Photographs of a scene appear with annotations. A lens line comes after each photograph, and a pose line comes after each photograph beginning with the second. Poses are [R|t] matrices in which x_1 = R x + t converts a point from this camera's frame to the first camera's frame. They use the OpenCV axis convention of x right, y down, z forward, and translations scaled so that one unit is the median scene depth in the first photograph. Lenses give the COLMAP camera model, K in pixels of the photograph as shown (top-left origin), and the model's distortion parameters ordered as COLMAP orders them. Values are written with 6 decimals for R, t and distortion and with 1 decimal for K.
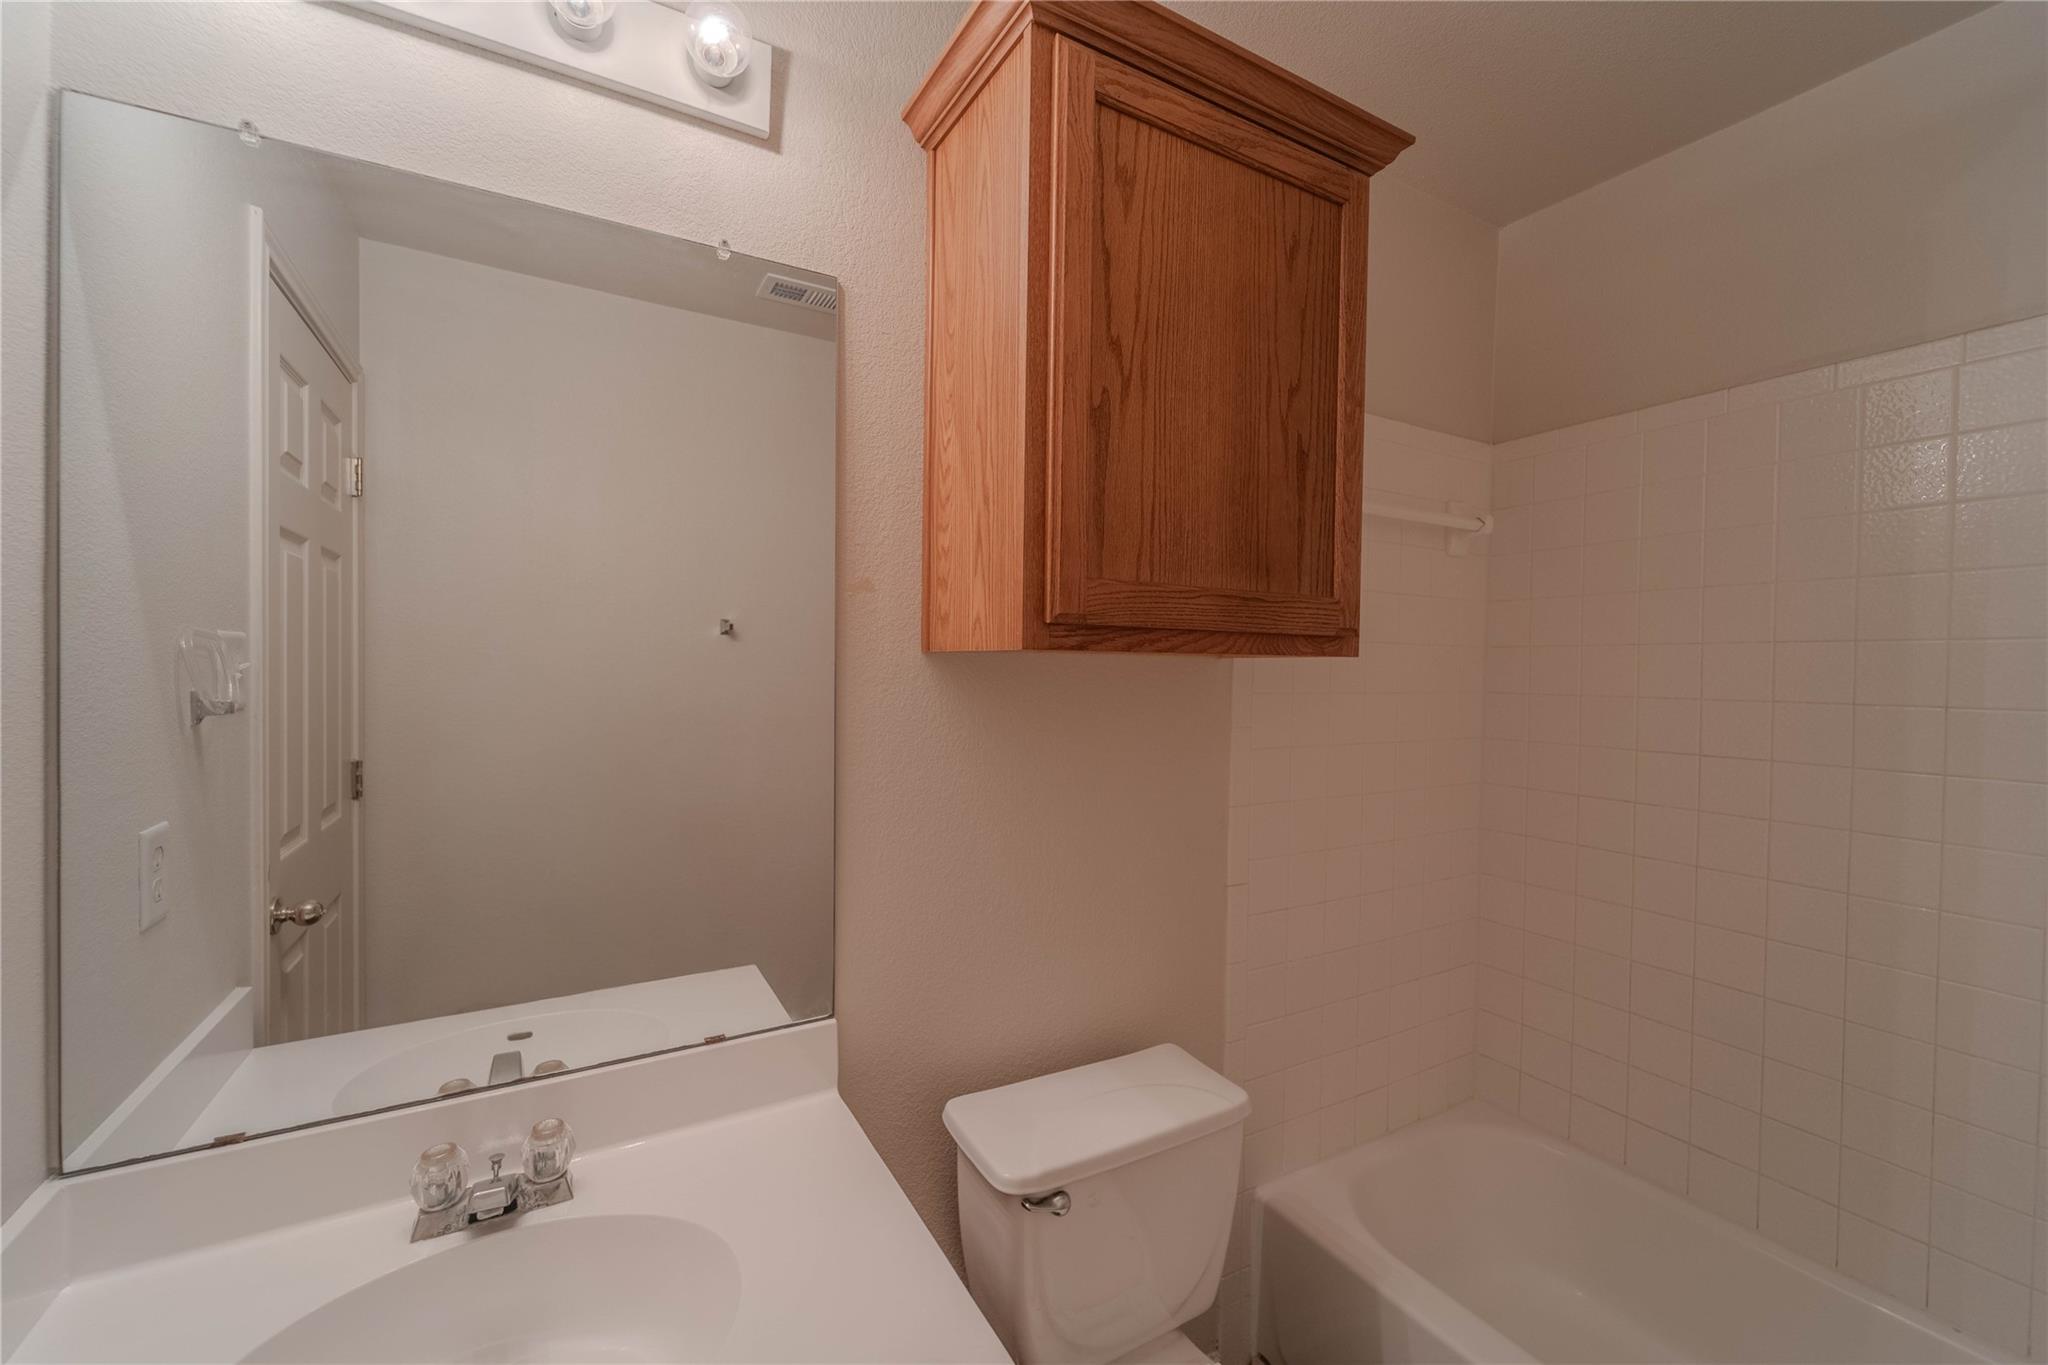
lens RADIAL K [[829.8, 0, 1008.4], [0, 829.8, 683.5], [0, 0, 1]] dist [0.004446, -0.000779]
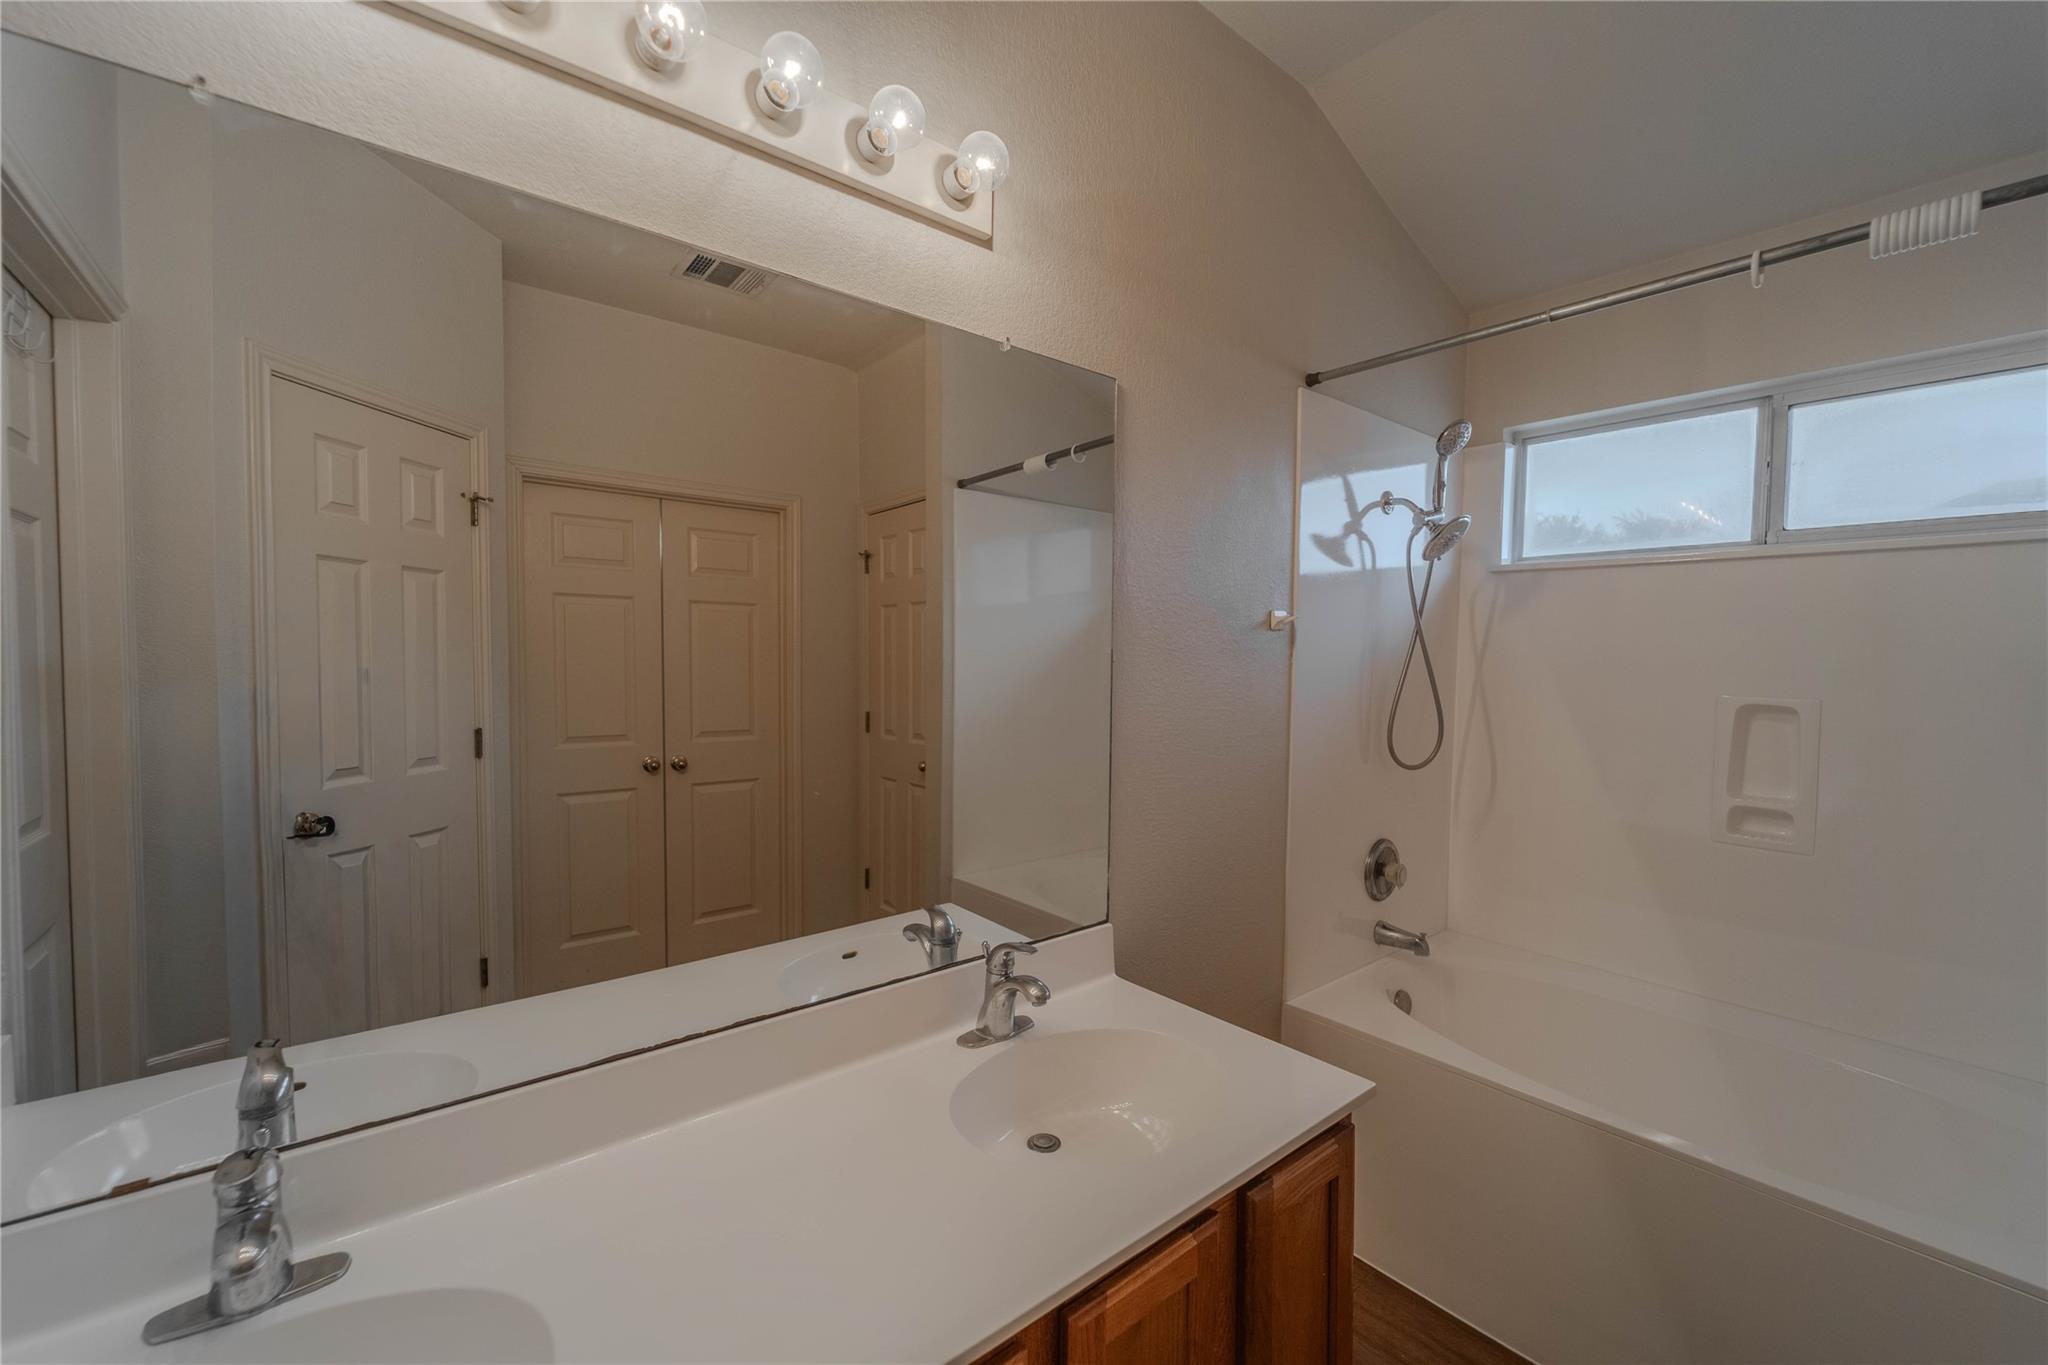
lens RADIAL K [[829.8, 0, 1044.5], [0, 829.8, 671.7], [0, 0, 1]] dist [0.004446, -0.000779]
pose [[0.981390, -0.004783, 0.191968, -0.349506], [0.005941, 0.999967, -0.005458, 0.002064], [-0.191935, 0.006497, 0.981386, -0.190786]]
